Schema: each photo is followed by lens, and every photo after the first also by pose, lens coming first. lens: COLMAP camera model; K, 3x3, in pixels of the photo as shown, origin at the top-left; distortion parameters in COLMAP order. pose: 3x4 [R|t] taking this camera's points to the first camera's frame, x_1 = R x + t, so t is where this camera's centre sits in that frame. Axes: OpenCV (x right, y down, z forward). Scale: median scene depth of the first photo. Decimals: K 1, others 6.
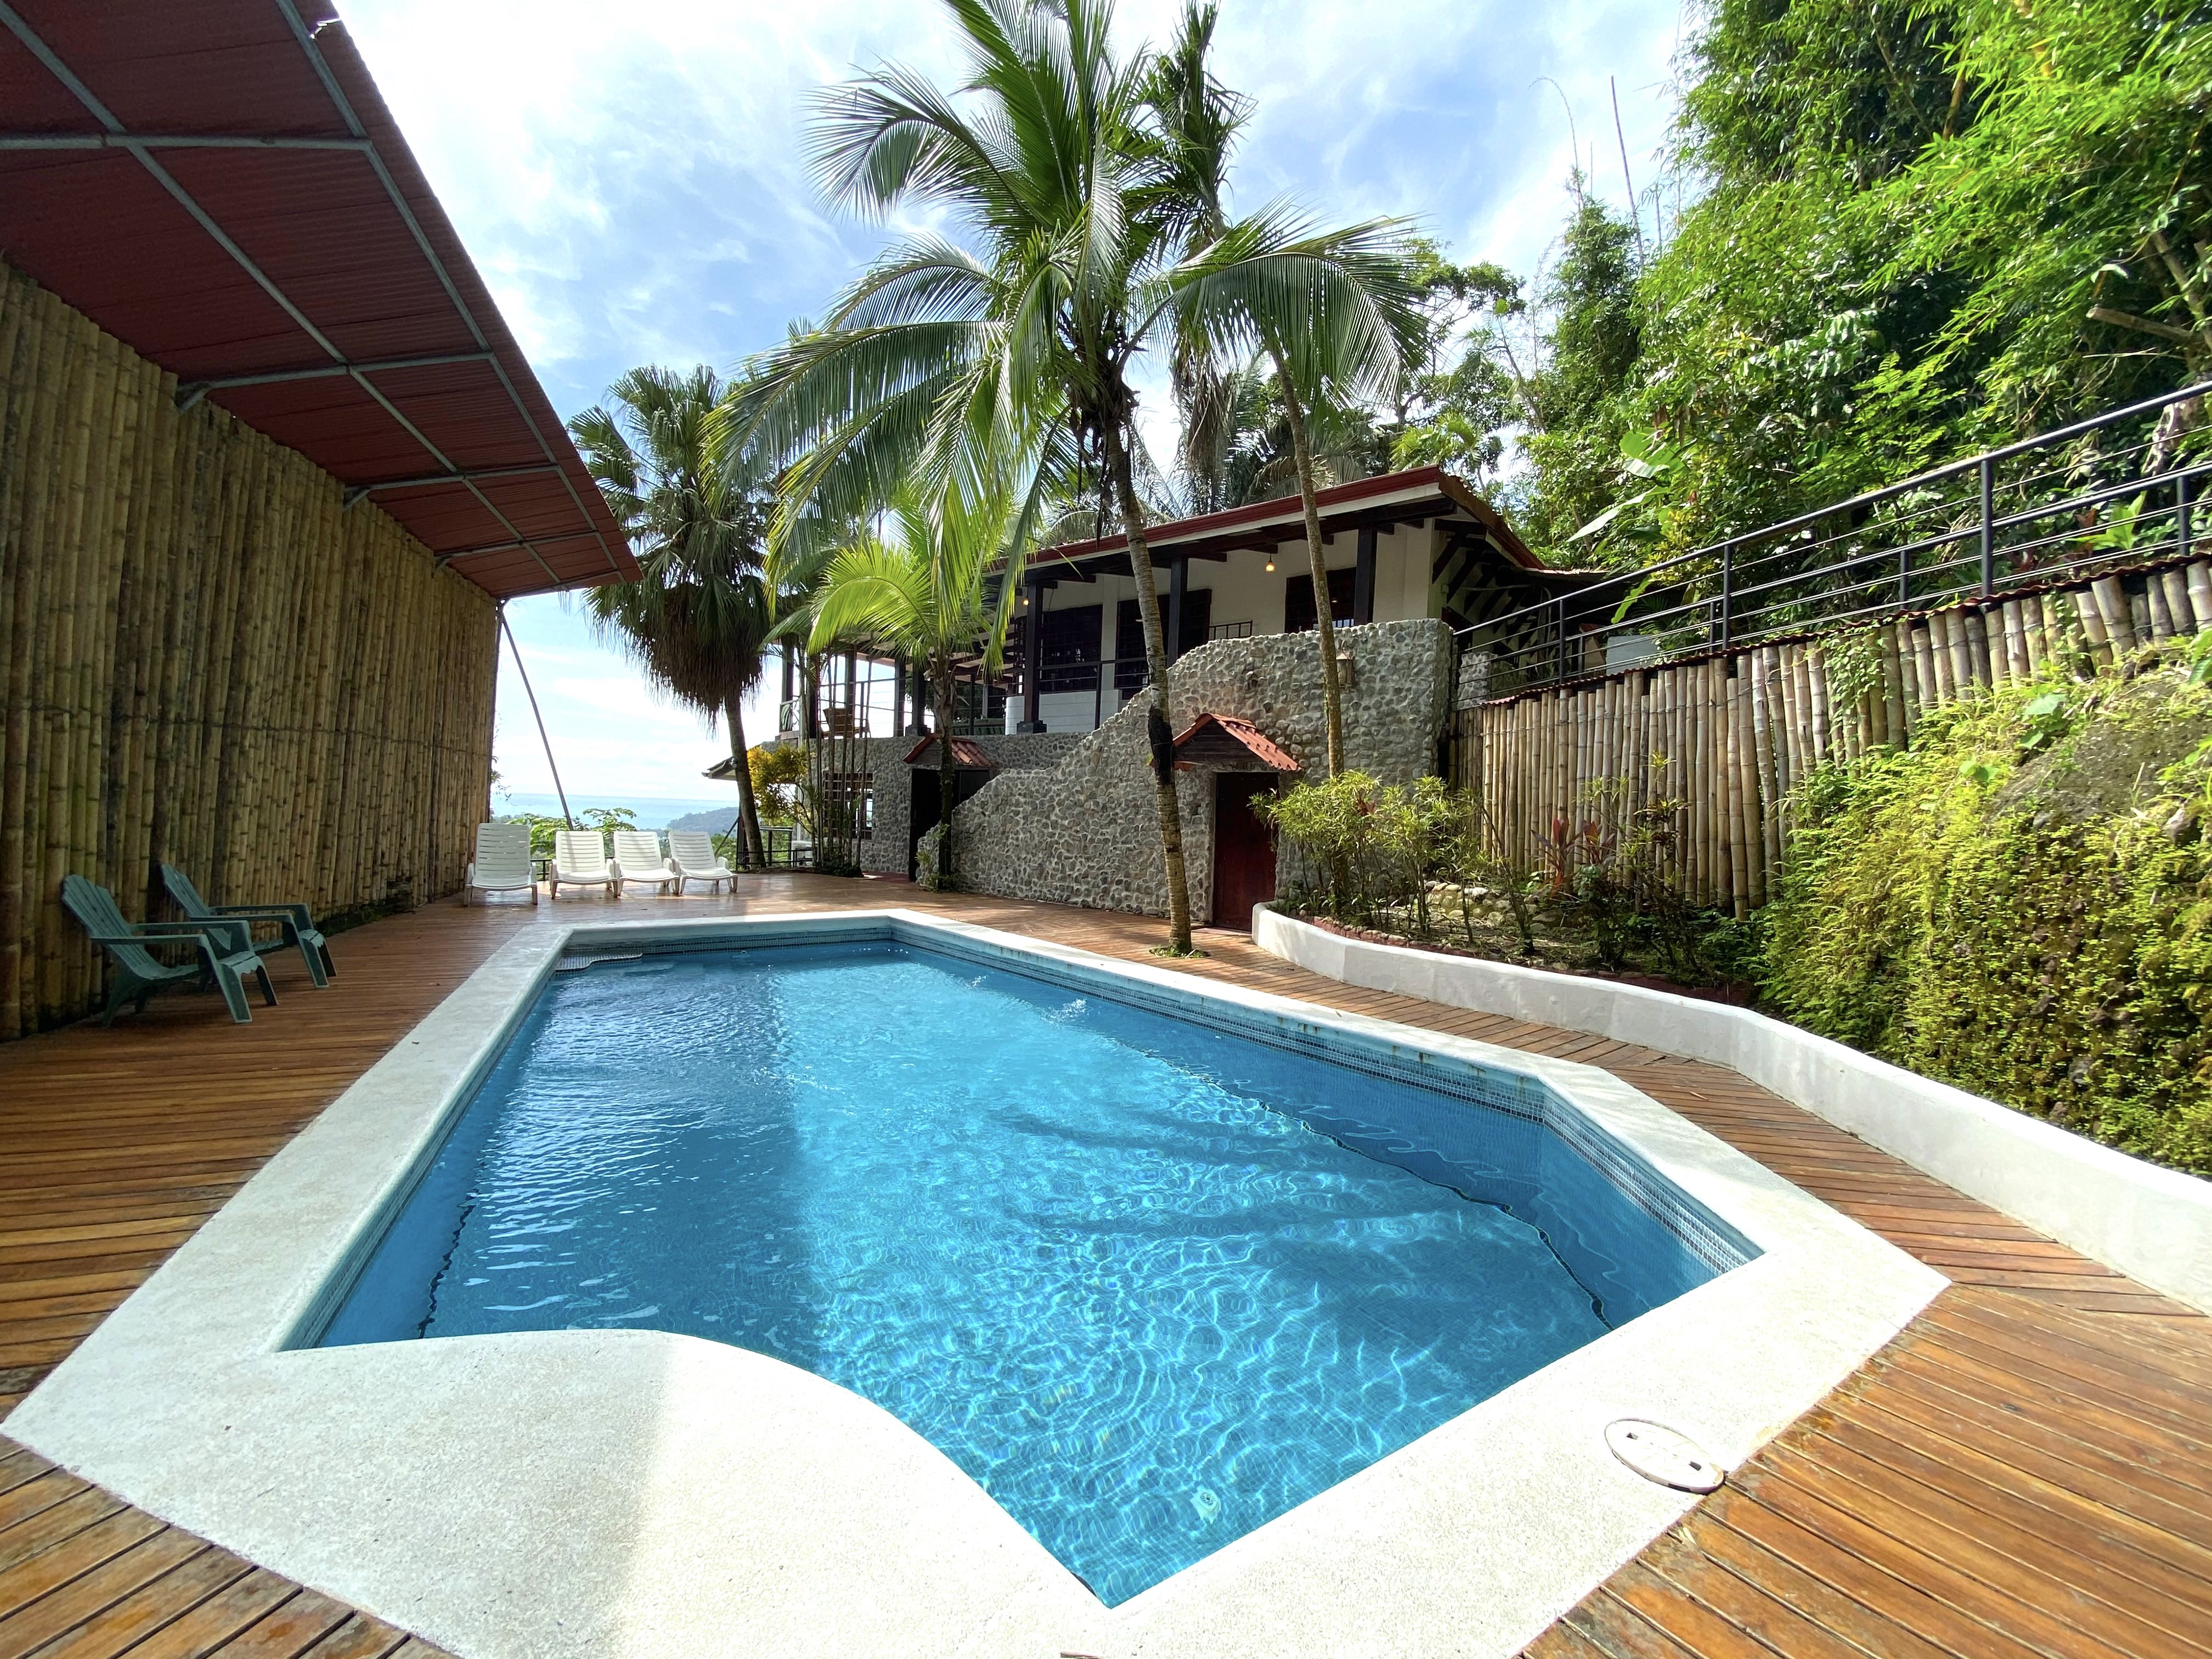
lens RADIAL K [[886.8, 0, 1122.5], [0, 886.8, 841.4], [0, 0, 1]] dist [-0.017729, -0.001206]
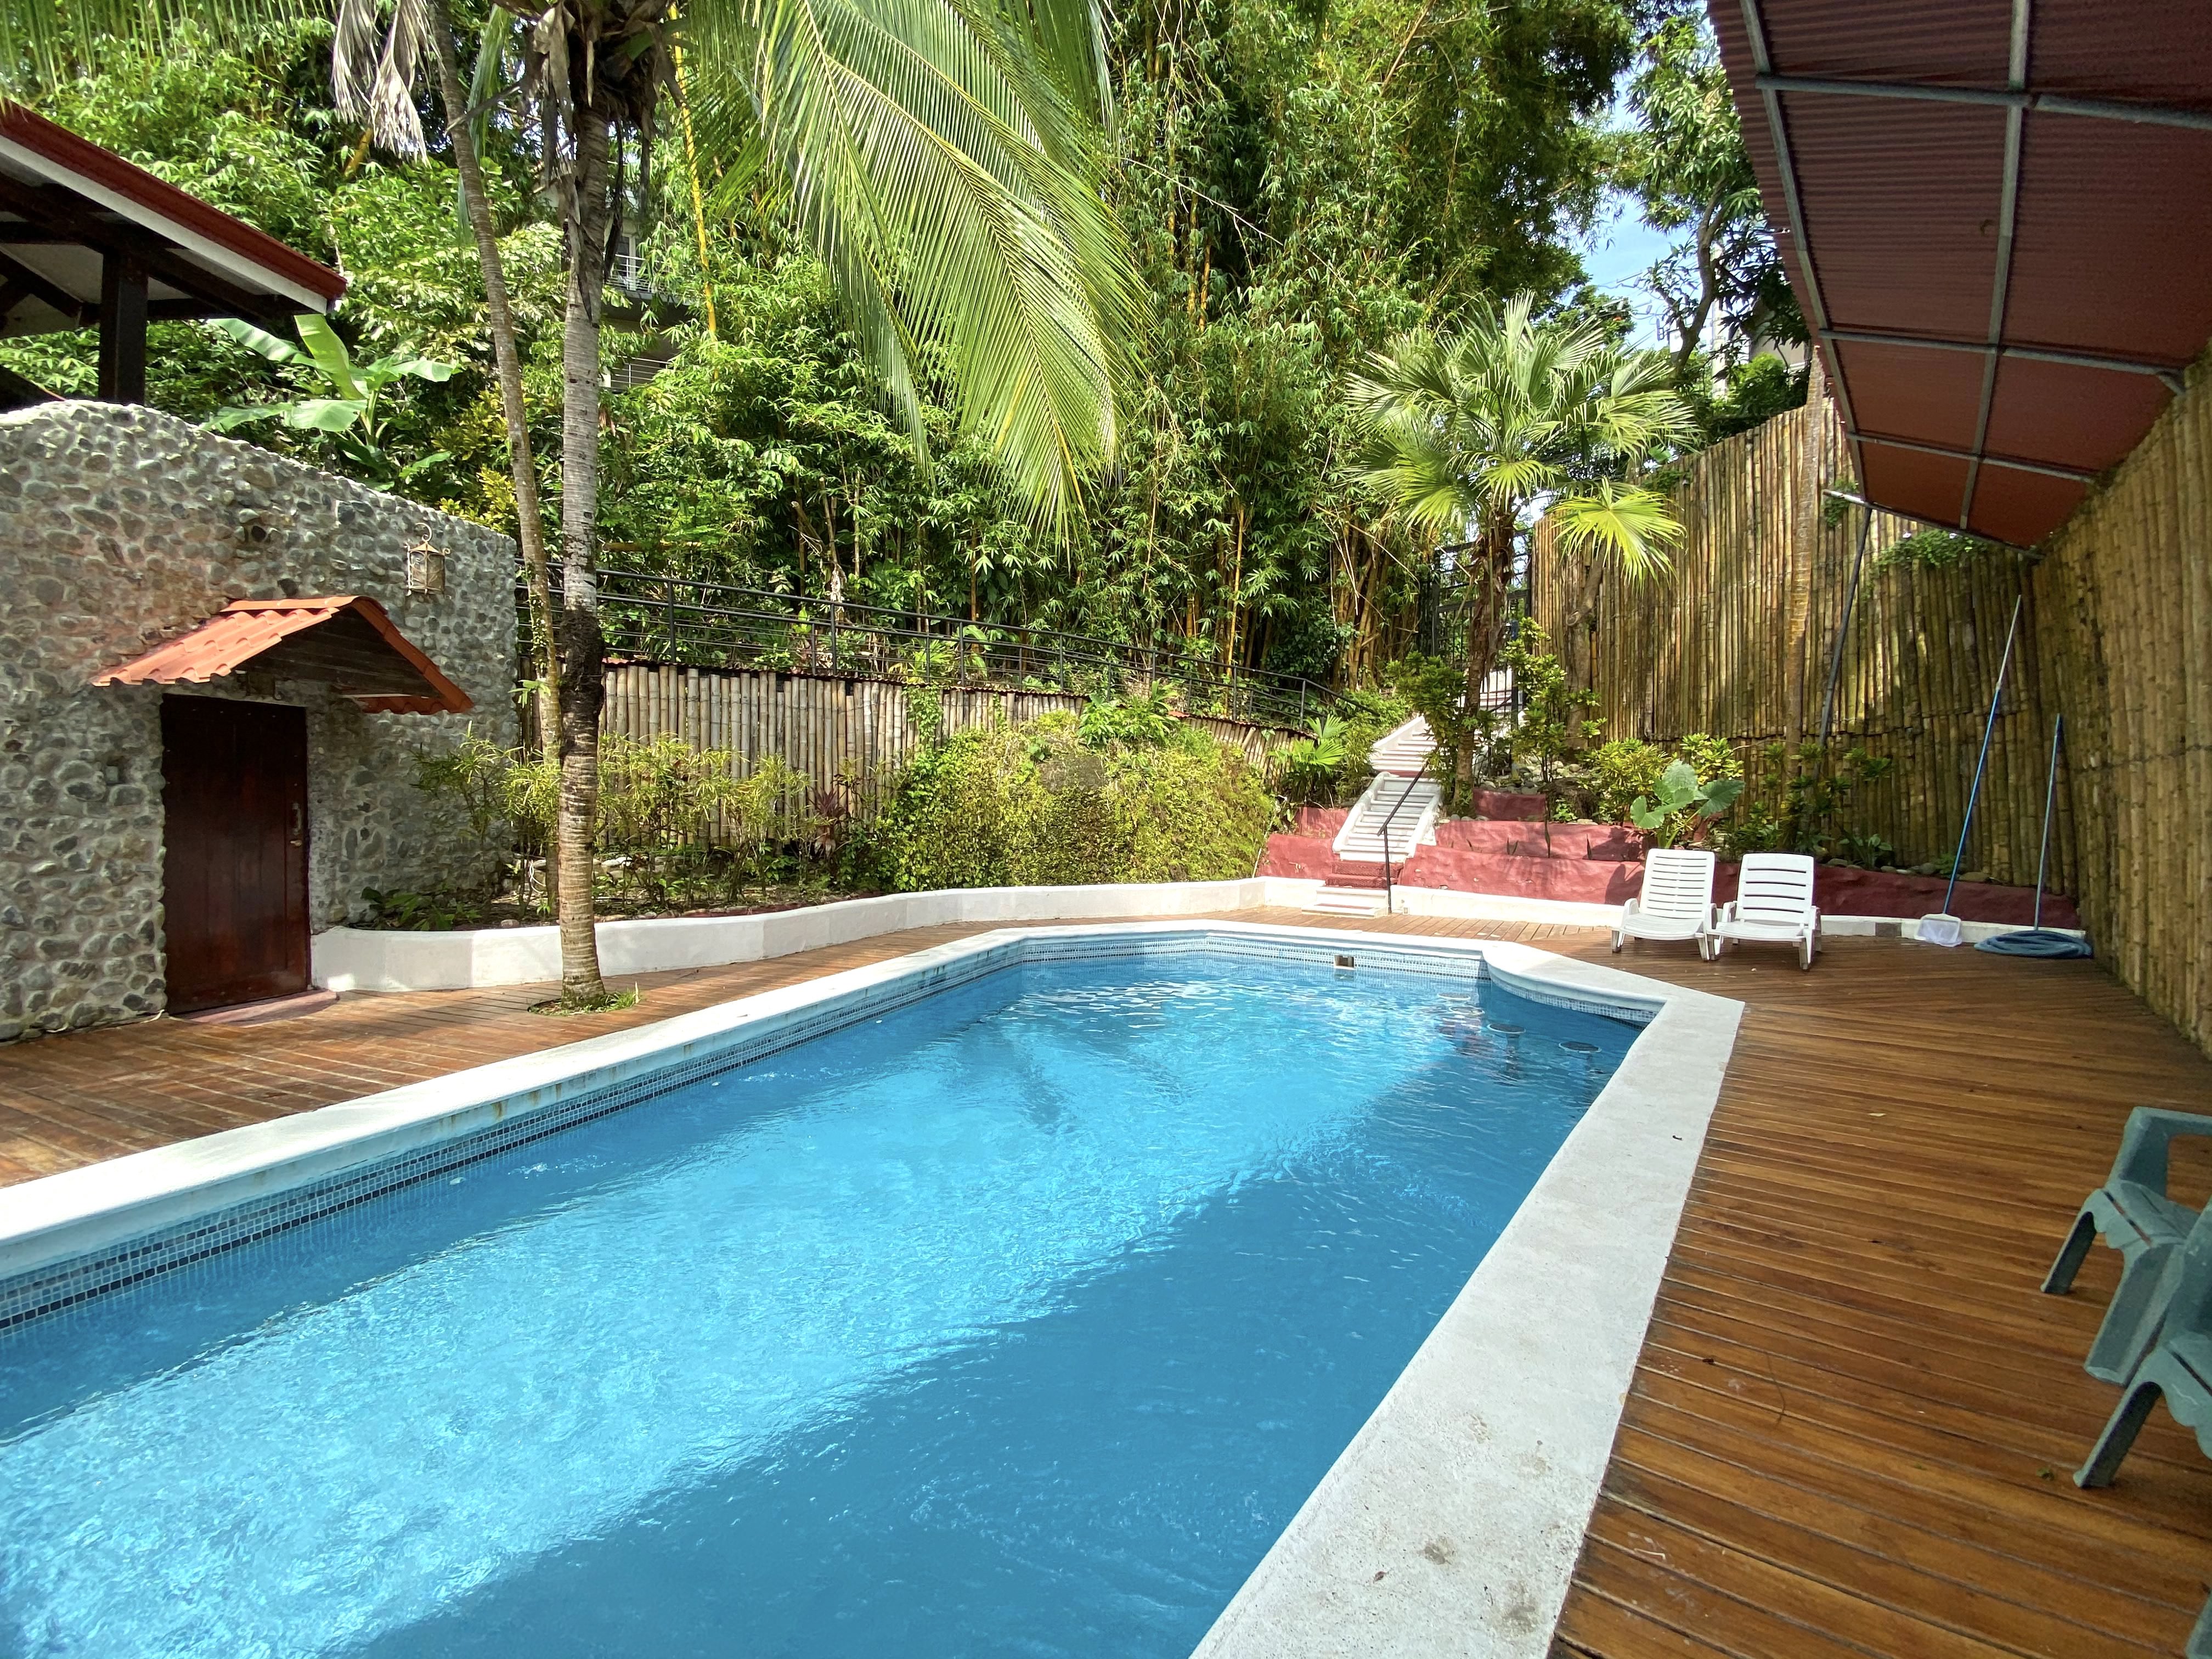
lens RADIAL K [[886.8, 0, 1118.2], [0, 886.8, 810.4], [0, 0, 1]] dist [-0.017729, -0.001206]
pose [[-0.460407, -0.045594, 0.886536, -0.614510], [0.004570, 0.998545, 0.053728, -0.043531], [-0.887696, 0.028788, -0.459528, 0.869898]]
